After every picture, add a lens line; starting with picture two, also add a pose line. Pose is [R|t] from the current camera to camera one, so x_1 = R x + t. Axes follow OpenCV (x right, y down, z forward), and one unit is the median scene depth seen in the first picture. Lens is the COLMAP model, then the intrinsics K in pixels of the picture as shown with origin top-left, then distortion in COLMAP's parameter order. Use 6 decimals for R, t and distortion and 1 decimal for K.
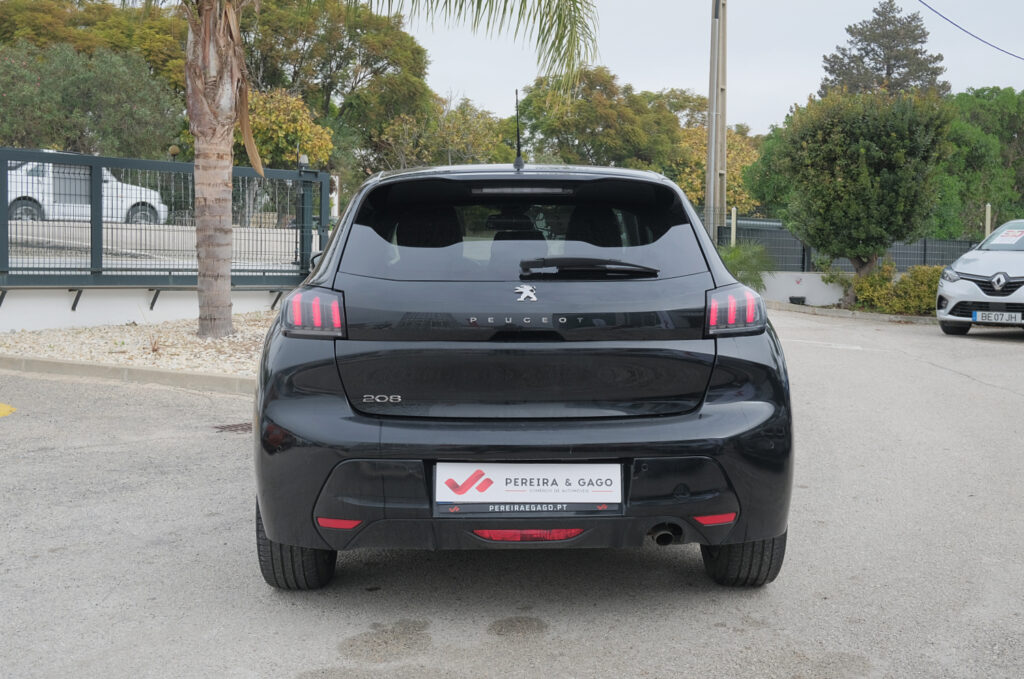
lens RADIAL K [[1168.4, 0, 512.0], [0, 1168.4, 339.5], [0, 0, 1]] dist [0.020944, 0.019710]
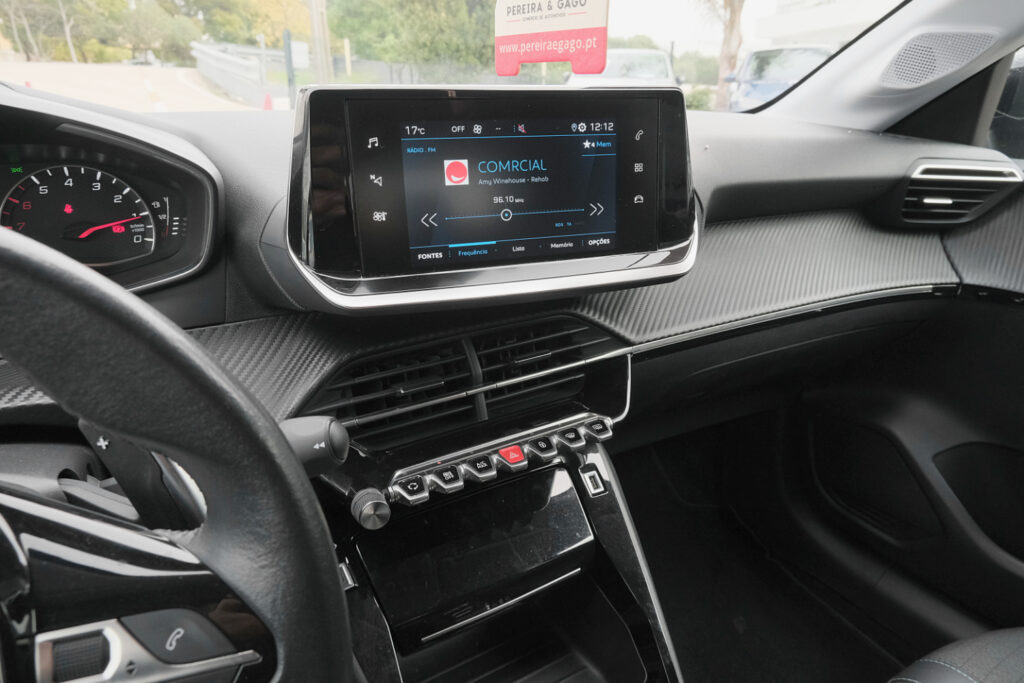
lens RADIAL K [[650.5, 0, 513.1], [0, 650.5, 334.9], [0, 0, 1]] dist [-0.001023, 0.002197]
pose [[0.875808, -0.181601, 0.447193, -0.012442], [0.042802, 0.952090, 0.302809, -0.023745], [-0.480758, -0.246061, 0.841621, 0.329180]]
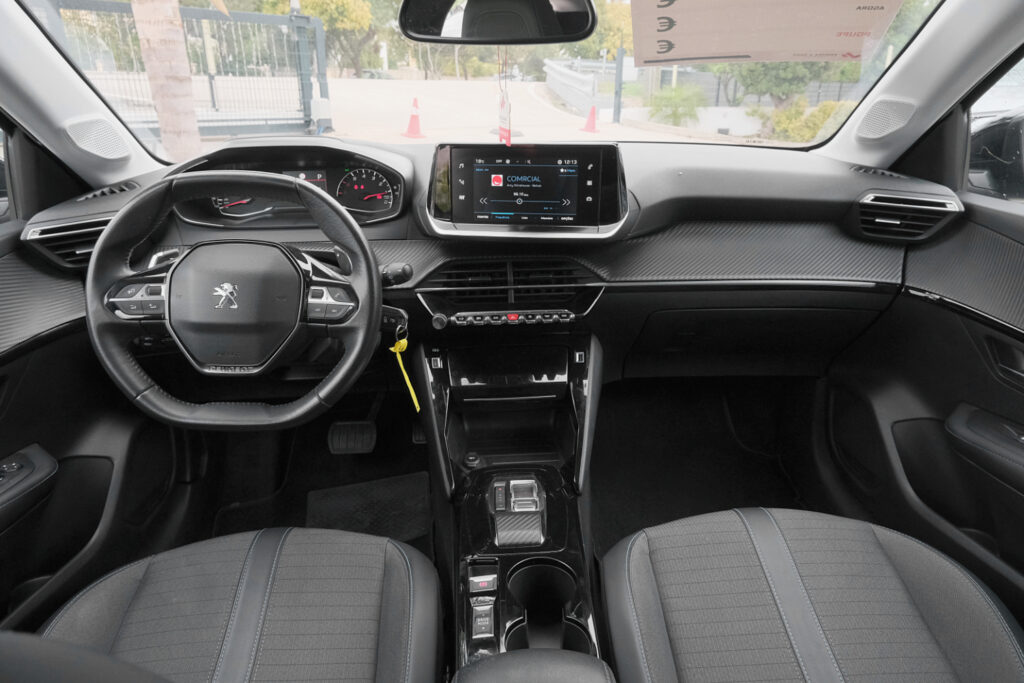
lens RADIAL K [[643.0, 0, 510.2], [0, 643.0, 336.0], [0, 0, 1]] dist [0.000843, 0.000017]
pose [[0.999720, -0.021003, 0.010896, -0.001175], [0.017038, 0.958549, 0.284418, -0.025162], [-0.016418, -0.284153, 0.958638, 0.294190]]
